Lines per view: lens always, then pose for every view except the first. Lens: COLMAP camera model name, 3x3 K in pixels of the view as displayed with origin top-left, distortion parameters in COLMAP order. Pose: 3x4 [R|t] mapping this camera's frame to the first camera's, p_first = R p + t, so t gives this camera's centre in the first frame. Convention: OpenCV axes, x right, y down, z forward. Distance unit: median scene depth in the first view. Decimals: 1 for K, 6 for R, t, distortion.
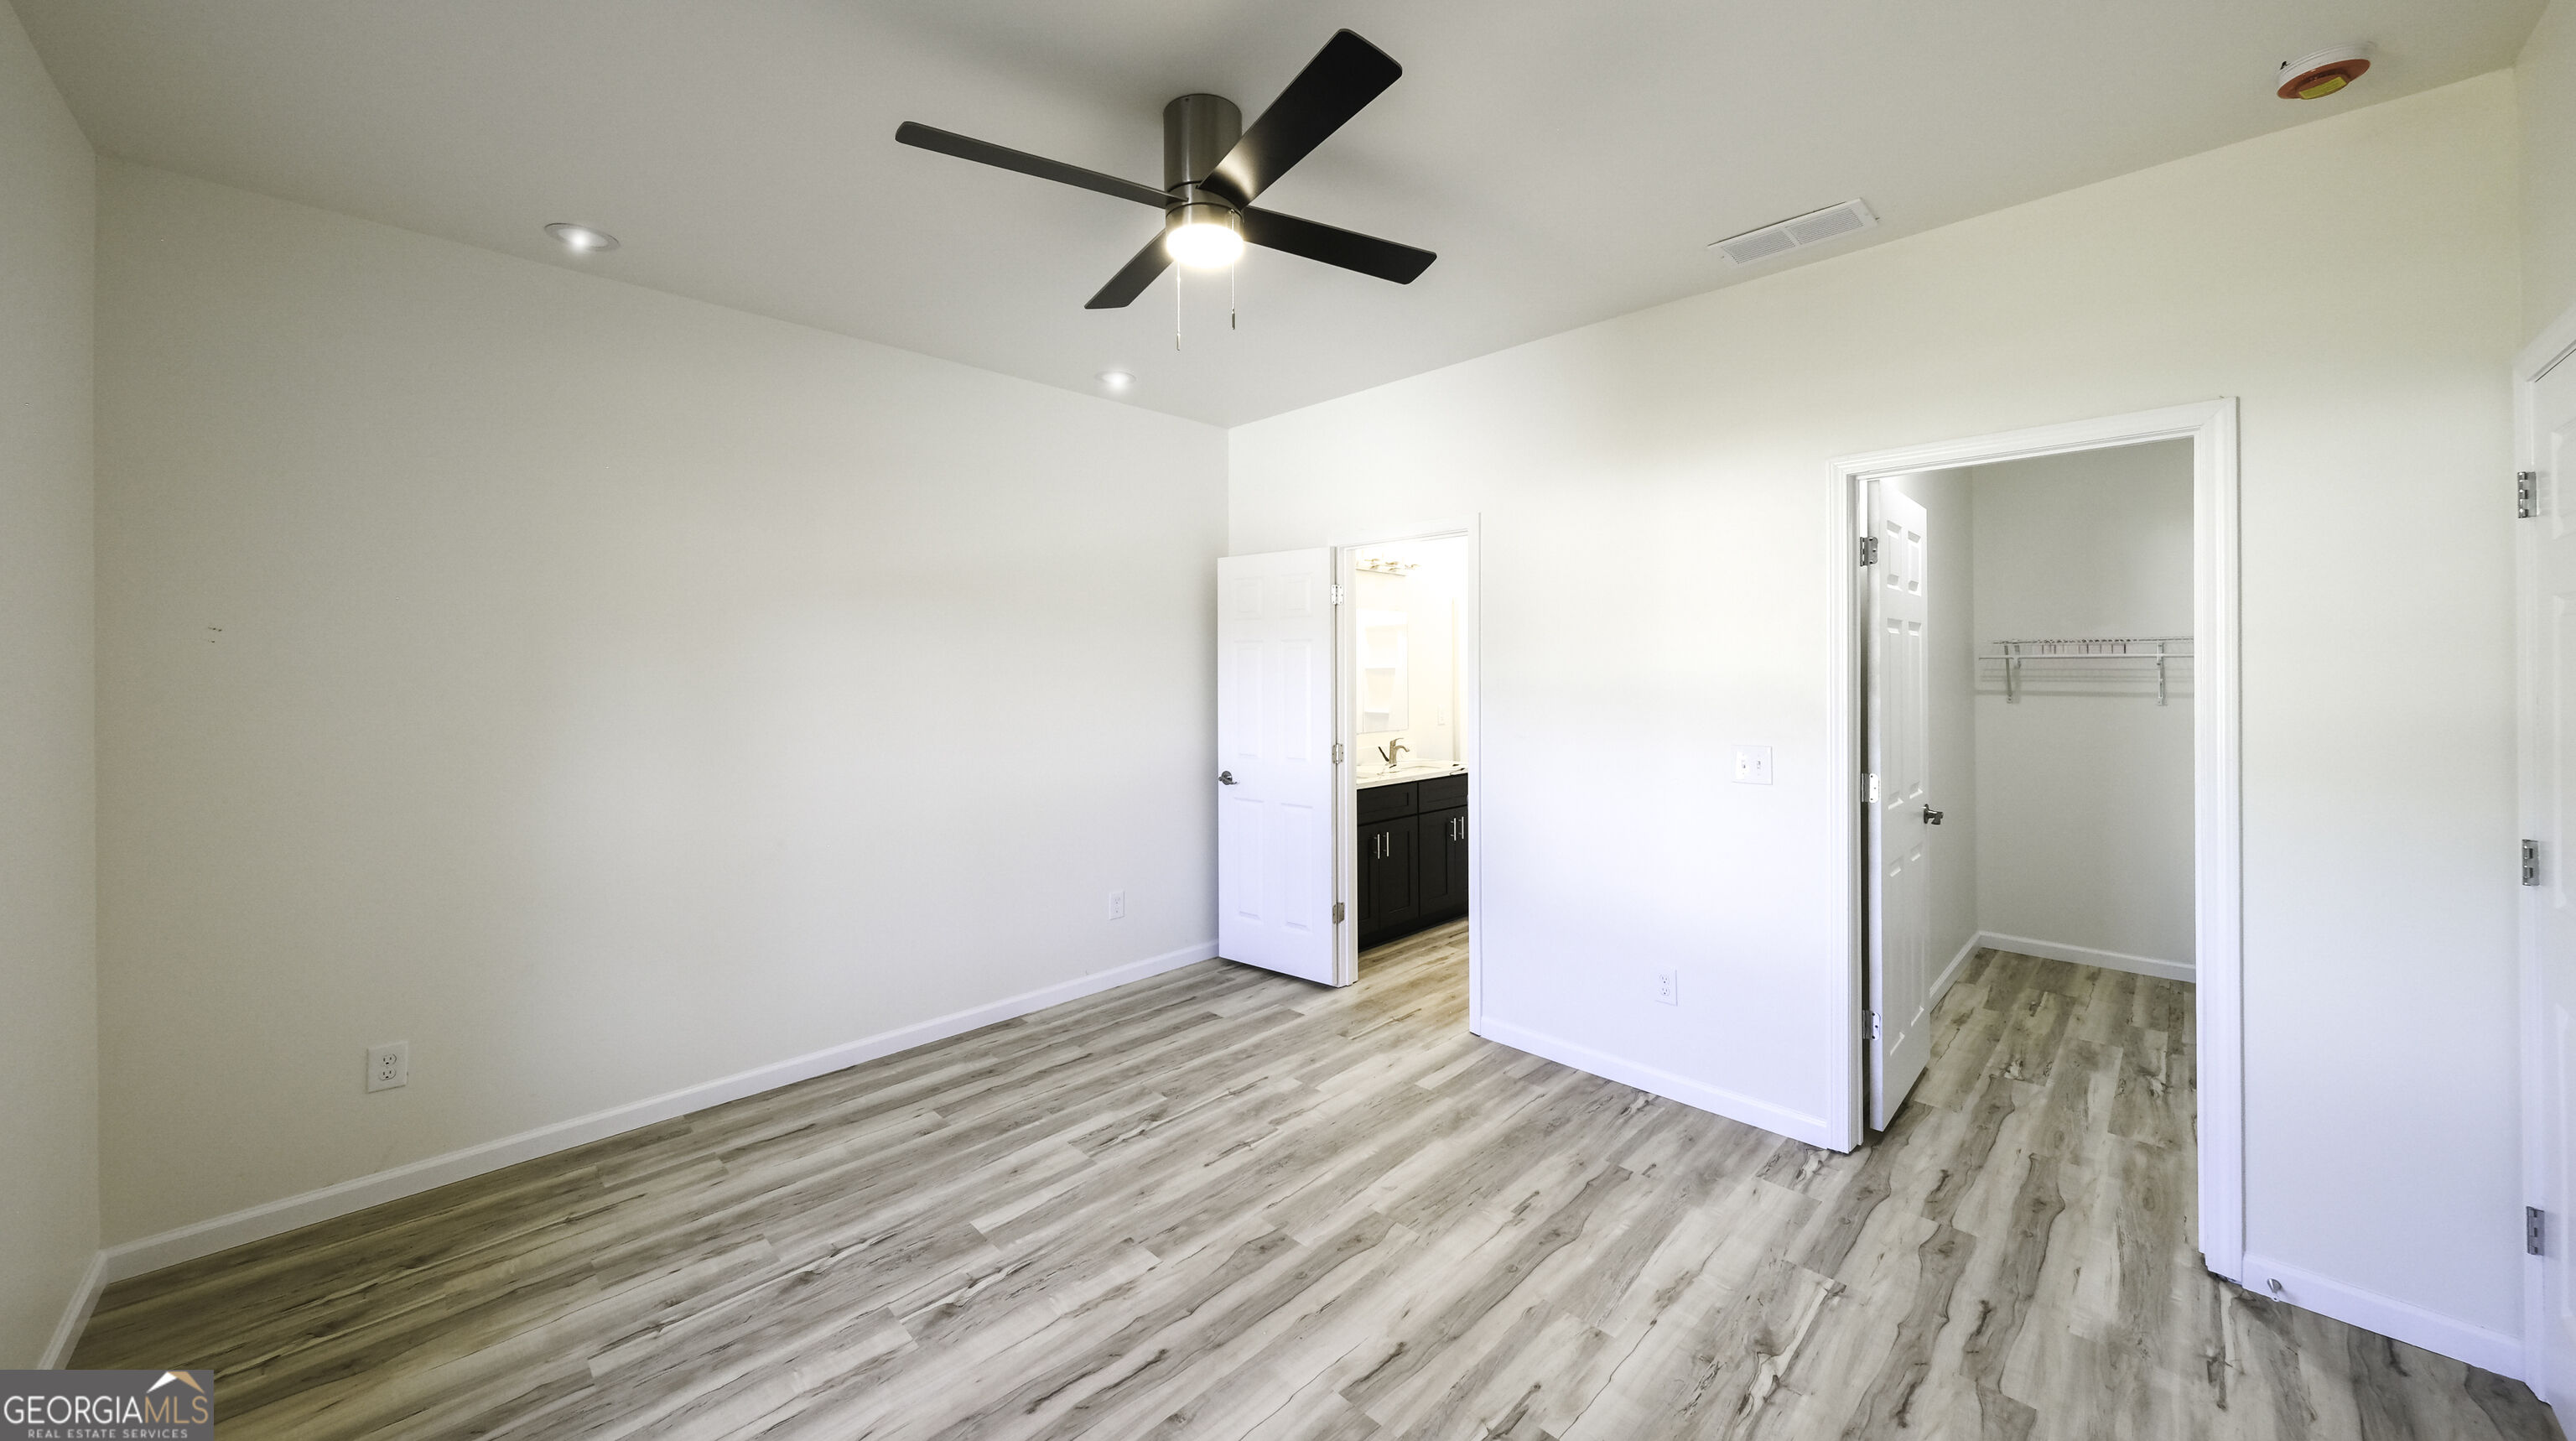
lens RADIAL K [[923.3, 0, 1296.7], [0, 923.3, 675.2], [0, 0, 1]] dist [-0.000523, -0.000059]
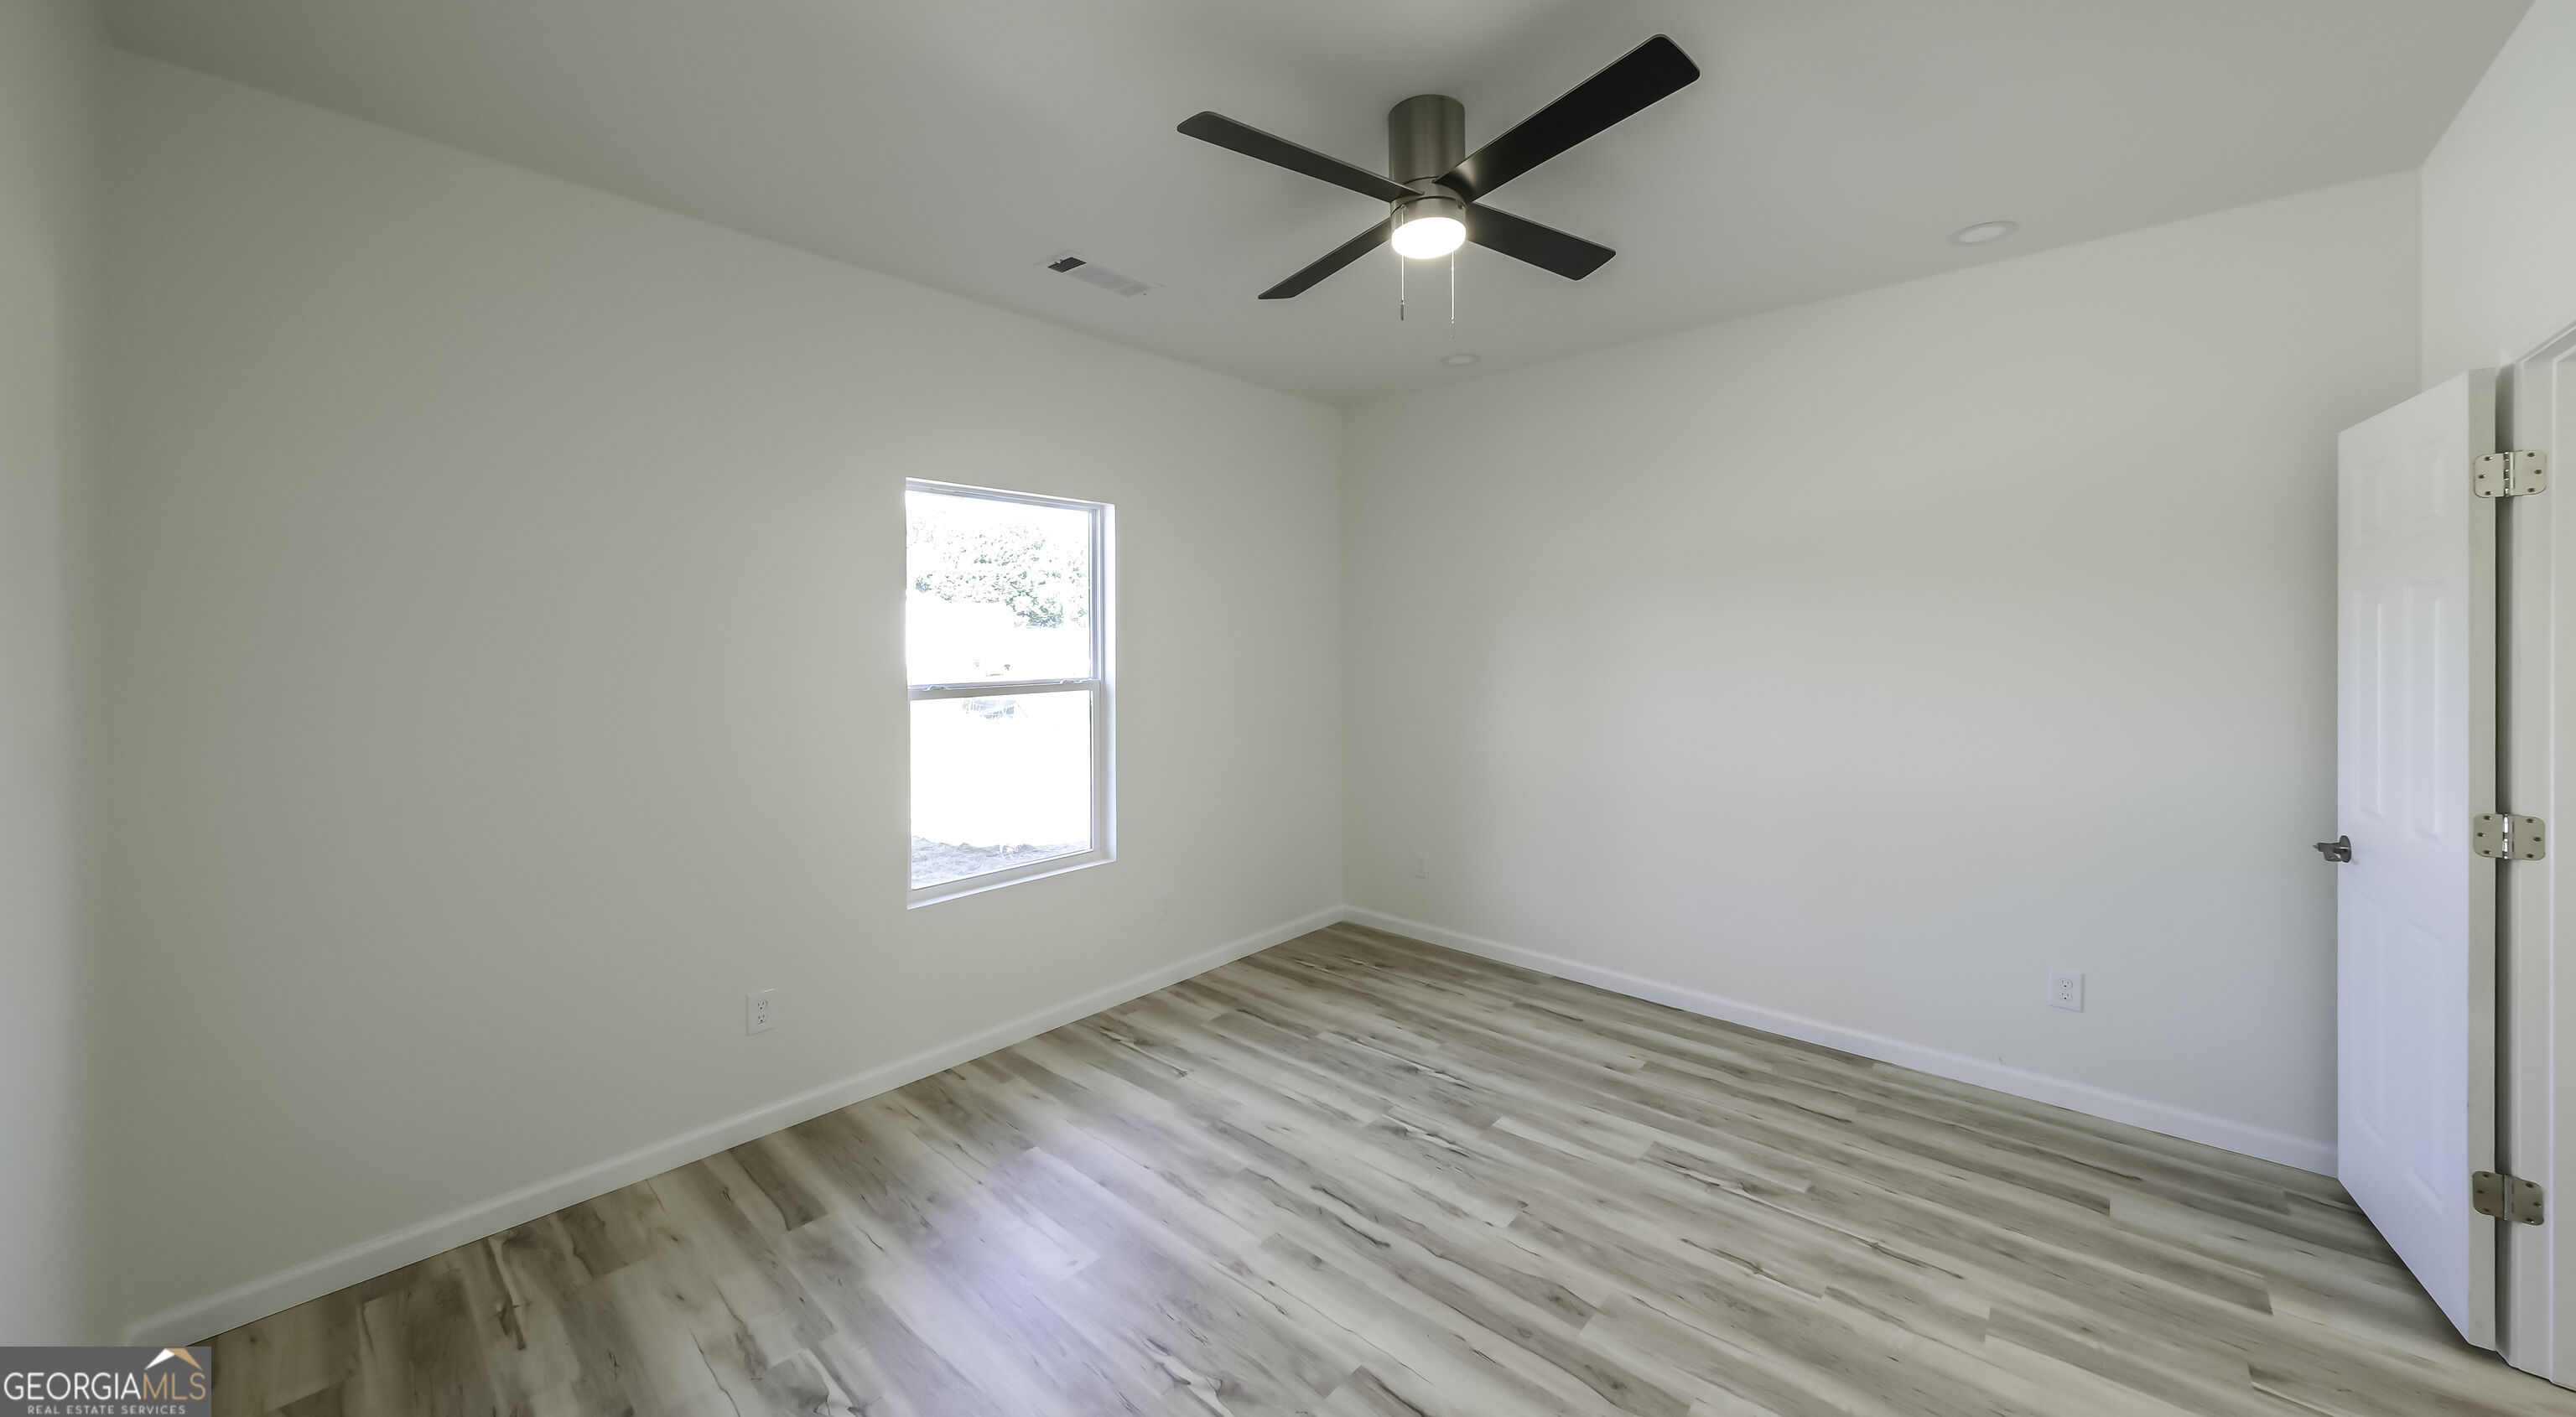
lens RADIAL K [[914.9, 0, 1250.7], [0, 914.9, 624.8], [0, 0, 1]] dist [0.001697, 0.000159]
pose [[0.033573, -0.009938, -0.999387, 0.728227], [-0.009132, 0.999906, -0.010250, -0.011757], [0.999395, 0.009471, 0.033479, 0.583977]]
